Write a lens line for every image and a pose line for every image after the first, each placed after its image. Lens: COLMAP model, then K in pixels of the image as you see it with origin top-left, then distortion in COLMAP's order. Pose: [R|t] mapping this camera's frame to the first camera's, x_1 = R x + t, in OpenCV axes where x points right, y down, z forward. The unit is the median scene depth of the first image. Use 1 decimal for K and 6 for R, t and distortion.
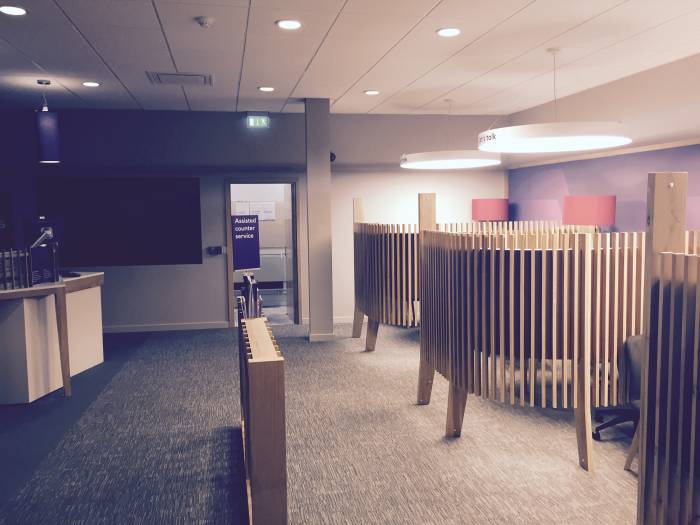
lens RADIAL K [[594.2, 0, 350.0], [0, 594.2, 262.5], [0, 0, 1]] dist [0.064973, -0.086175]
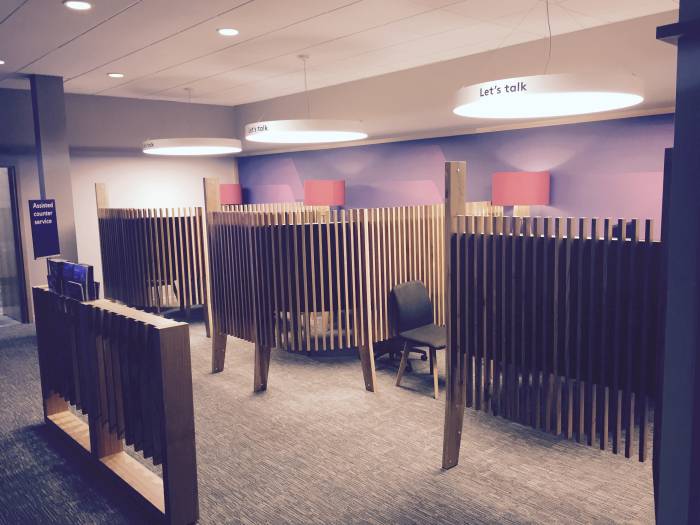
lens RADIAL K [[602.0, 0, 350.0], [0, 602.0, 262.5], [0, 0, 1]] dist [0.007582, -0.004902]
pose [[0.858160, -0.069926, 0.508598, -0.215831], [0.059885, 0.997552, 0.036106, 0.013304], [-0.509878, -0.000527, 0.860247, -0.068801]]
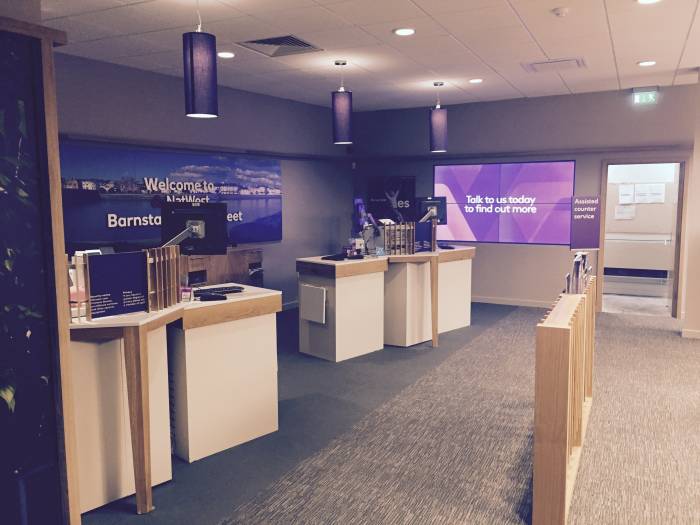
lens RADIAL K [[594.2, 0, 350.0], [0, 594.2, 262.5], [0, 0, 1]] dist [0.064973, -0.086175]
pose [[0.792438, 0.074666, -0.605365, 0.114656], [-0.058044, 0.997206, 0.047015, 0.008218], [0.607184, -0.002118, 0.794559, -0.054909]]
